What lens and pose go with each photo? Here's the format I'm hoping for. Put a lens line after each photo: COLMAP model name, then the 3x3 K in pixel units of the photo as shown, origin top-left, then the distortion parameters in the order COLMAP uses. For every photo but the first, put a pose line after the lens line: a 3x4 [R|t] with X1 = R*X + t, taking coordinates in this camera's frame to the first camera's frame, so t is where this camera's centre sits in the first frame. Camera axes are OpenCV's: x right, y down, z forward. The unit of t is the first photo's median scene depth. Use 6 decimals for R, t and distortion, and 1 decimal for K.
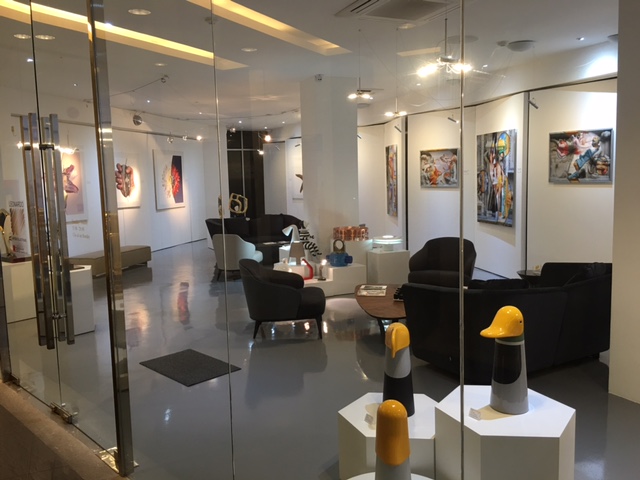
lens RADIAL K [[550.9, 0, 315.8], [0, 550.9, 236.3], [0, 0, 1]] dist [0.087244, -0.129918]
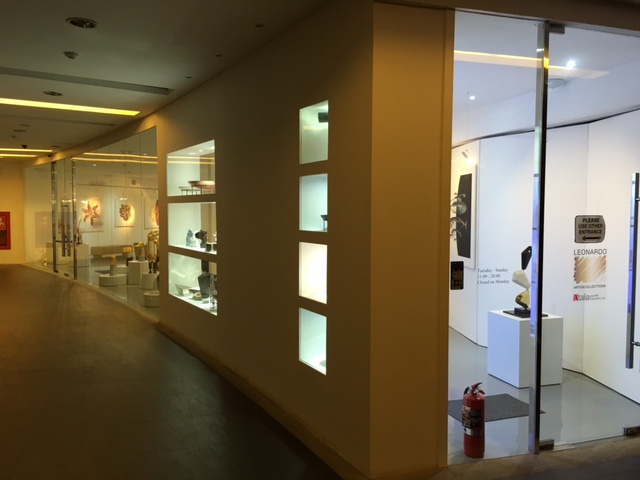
lens RADIAL K [[550.9, 0, 316.8], [0, 550.9, 237.7], [0, 0, 1]] dist [0.087244, -0.129918]
pose [[0.992278, 0.037254, -0.118308, 0.641091], [-0.043774, 0.997635, -0.052999, 0.072091], [0.116054, 0.057769, 0.991562, -0.988078]]
